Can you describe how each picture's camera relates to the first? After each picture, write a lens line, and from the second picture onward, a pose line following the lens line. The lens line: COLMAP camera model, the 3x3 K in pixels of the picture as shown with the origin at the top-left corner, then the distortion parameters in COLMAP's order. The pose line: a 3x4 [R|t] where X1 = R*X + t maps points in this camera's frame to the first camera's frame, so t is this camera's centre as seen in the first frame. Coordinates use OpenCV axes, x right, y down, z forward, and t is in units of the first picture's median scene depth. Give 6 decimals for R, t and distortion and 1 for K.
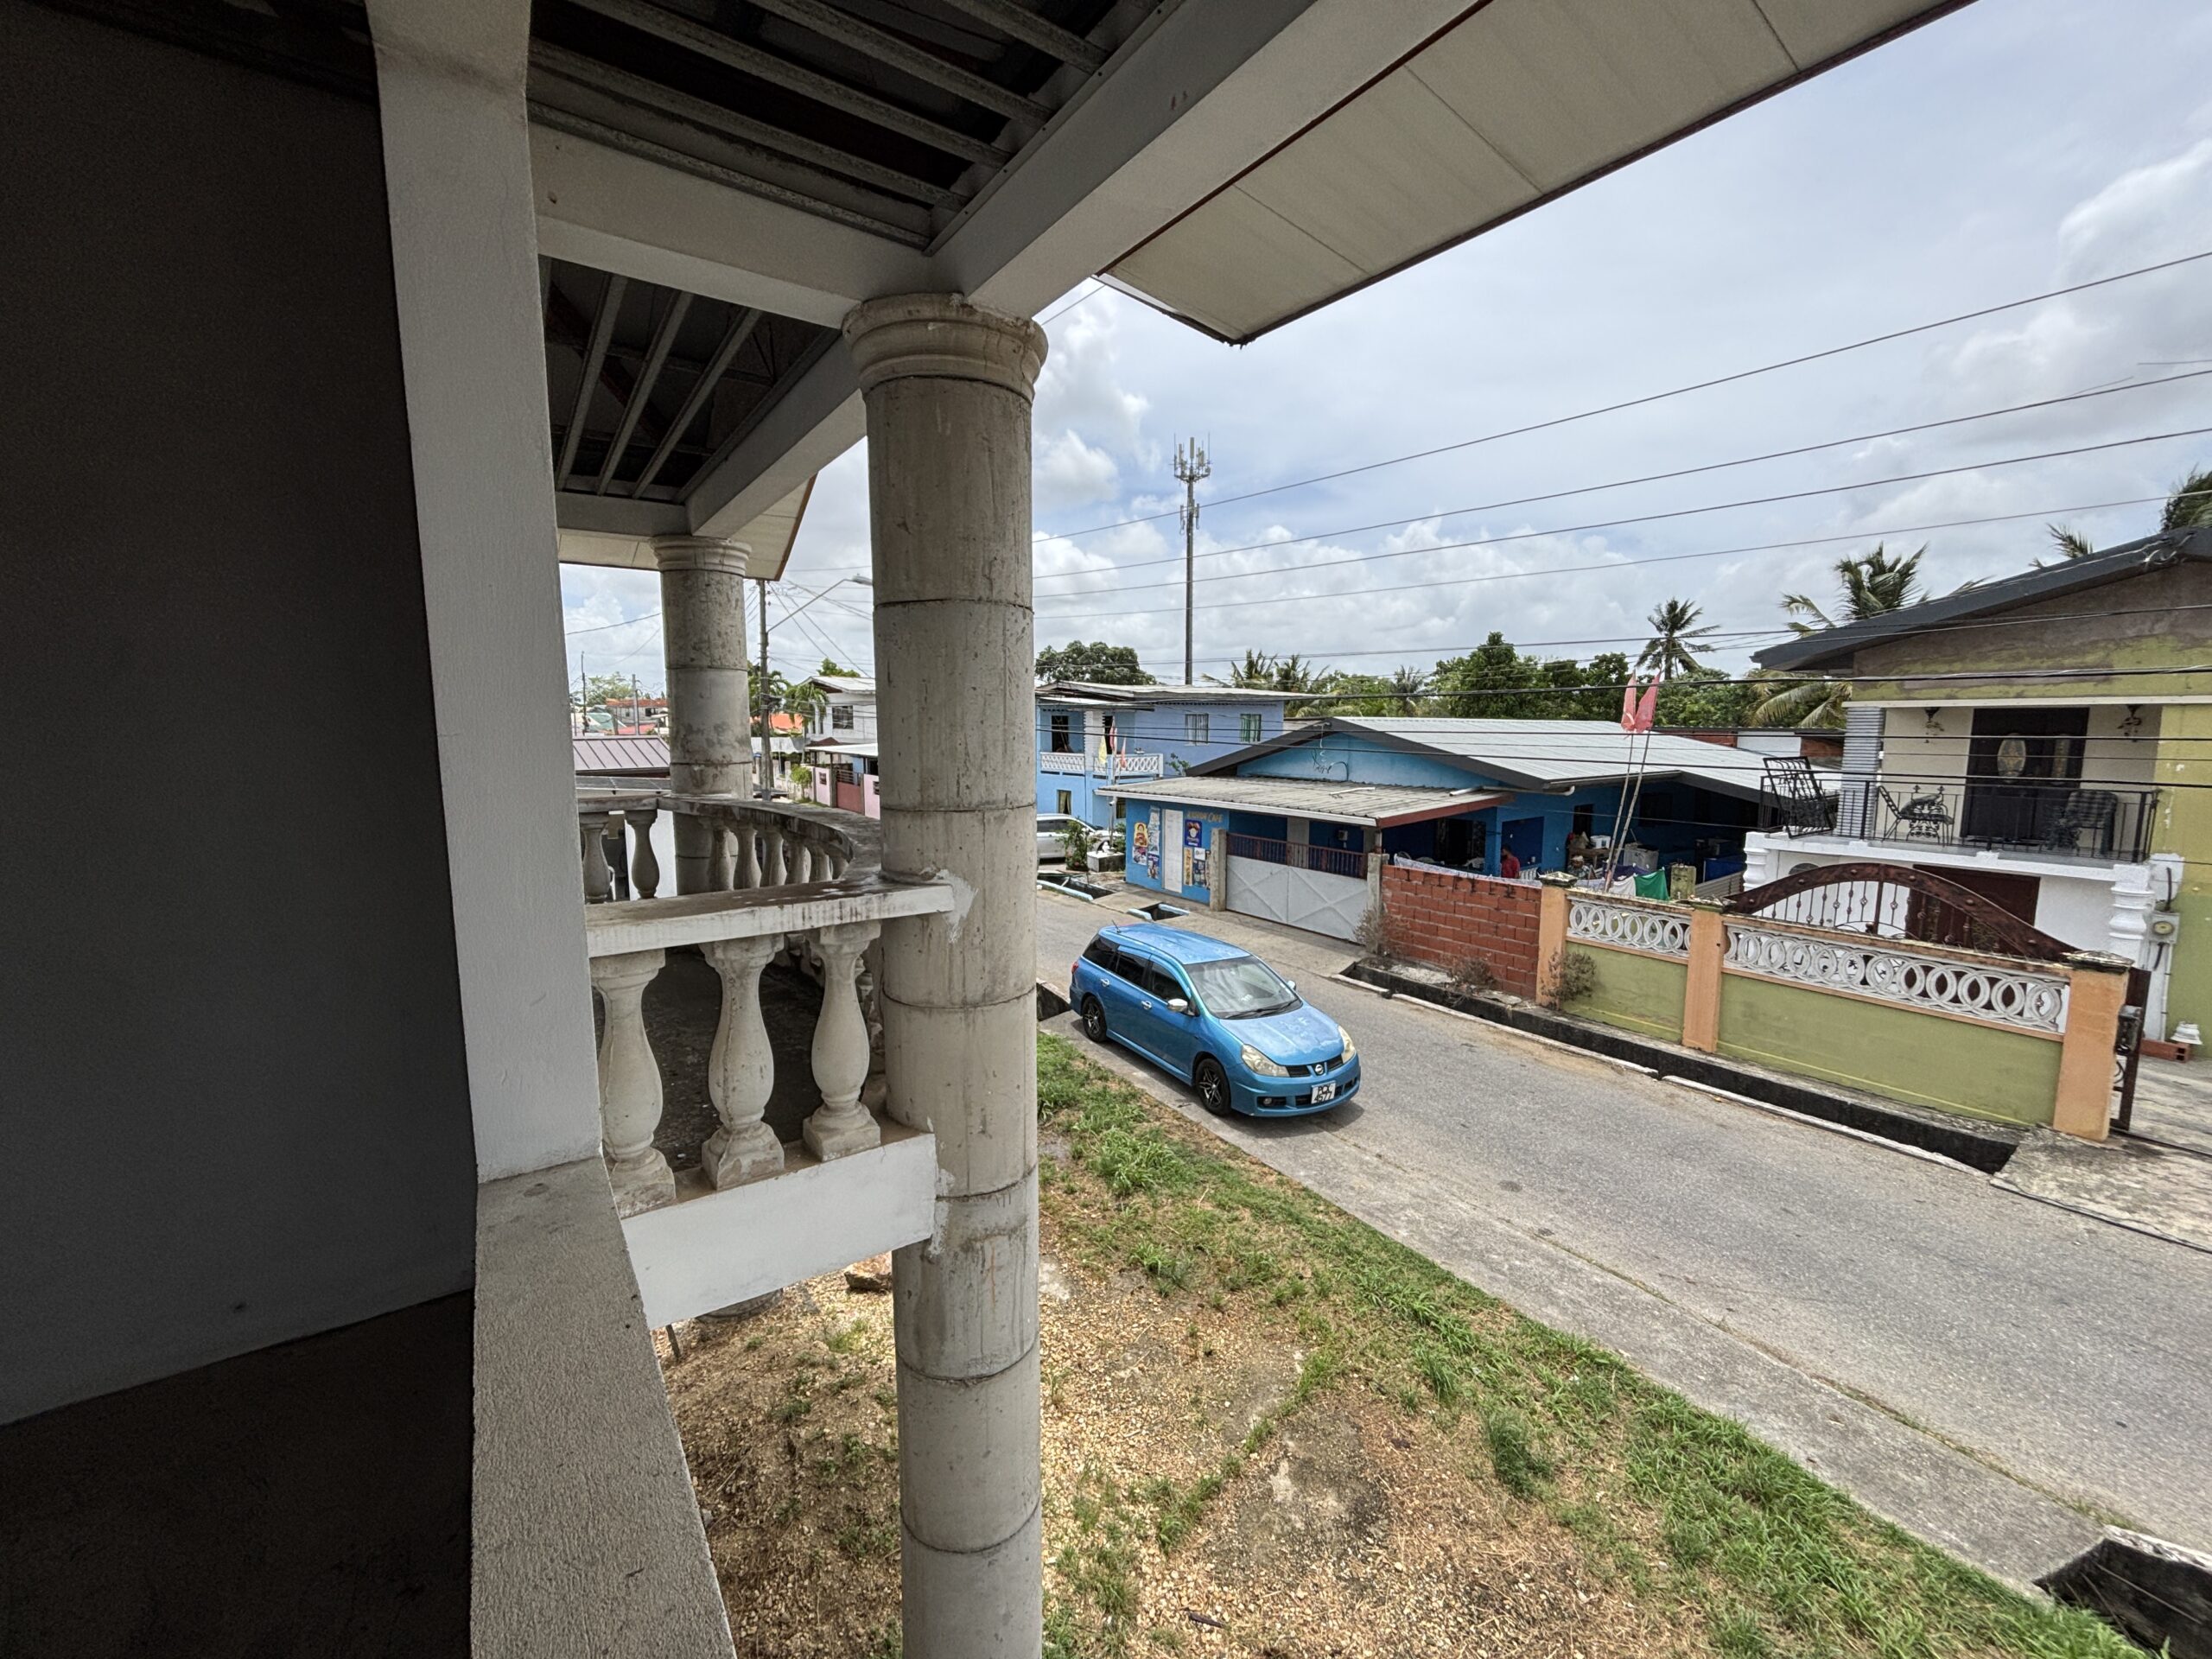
lens RADIAL K [[887.8, 0, 1108.5], [0, 887.8, 828.7], [0, 0, 1]] dist [0.002346, -0.000680]
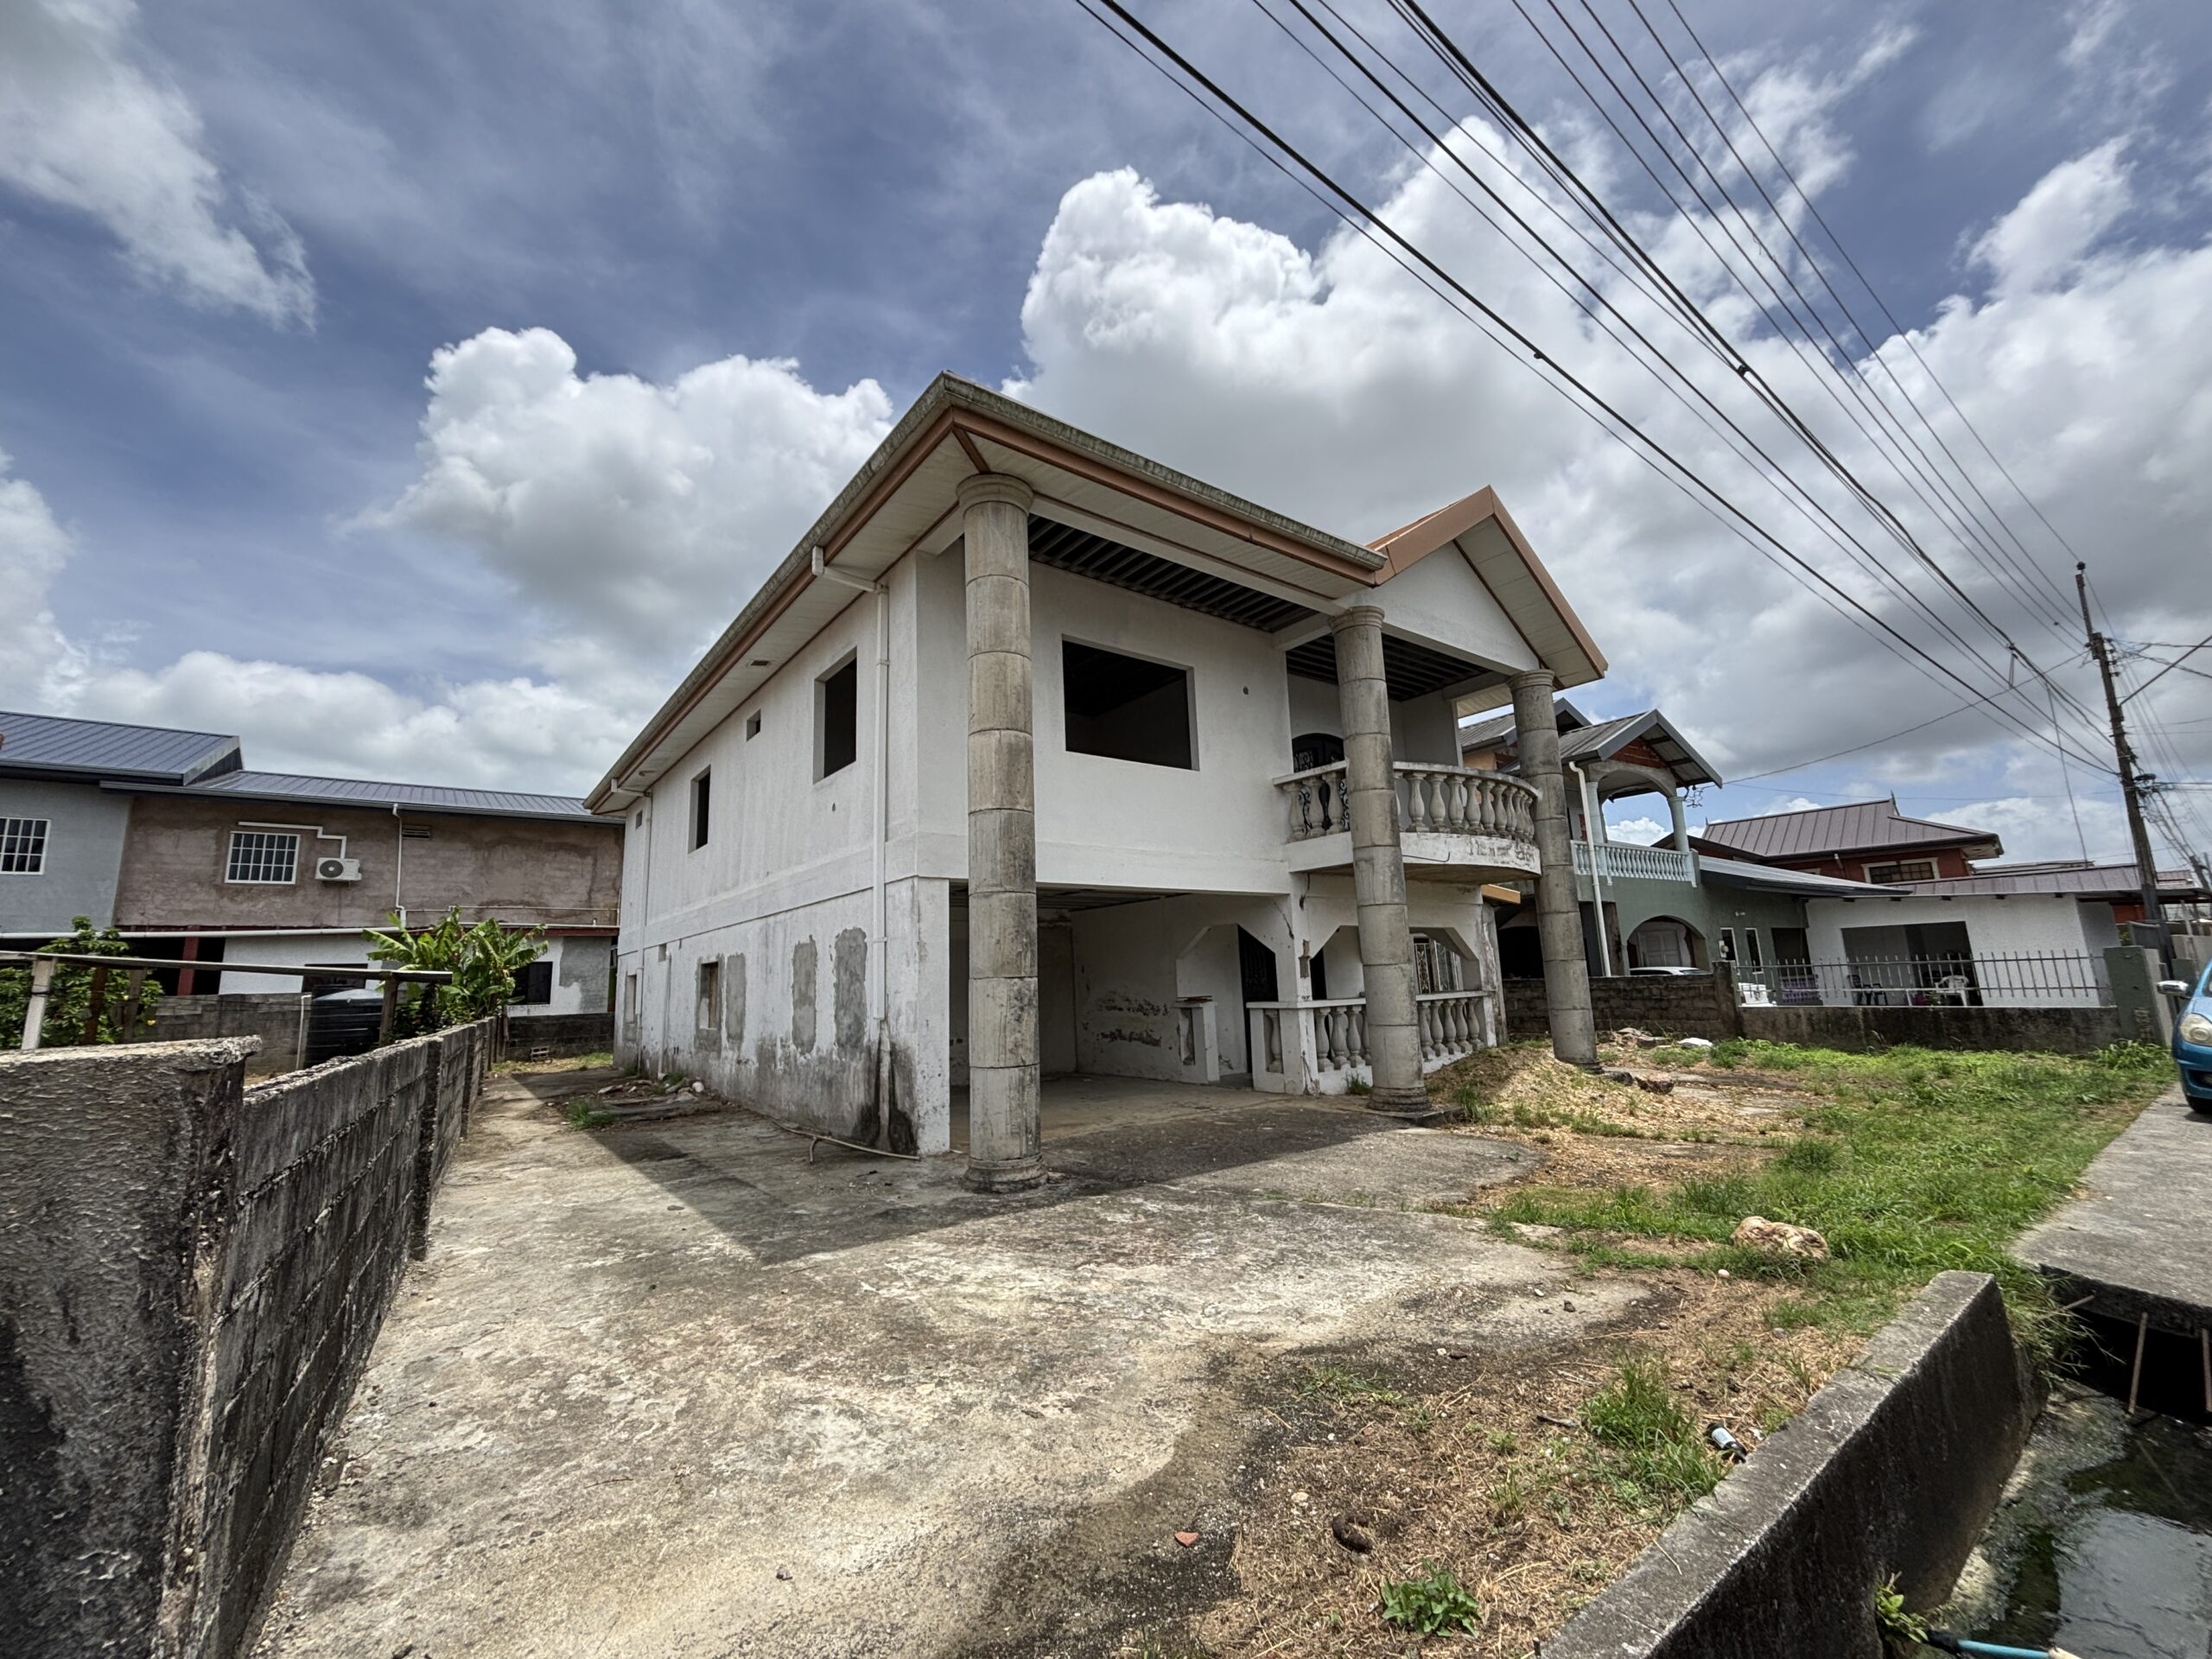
lens RADIAL K [[887.8, 0, 1100.3], [0, 887.8, 821.4], [0, 0, 1]] dist [0.002346, -0.000680]
pose [[0.039659, -0.179613, -0.982938, 0.744598], [-0.082296, 0.979782, -0.182356, 0.237996], [0.995819, 0.088123, 0.024076, -0.017671]]
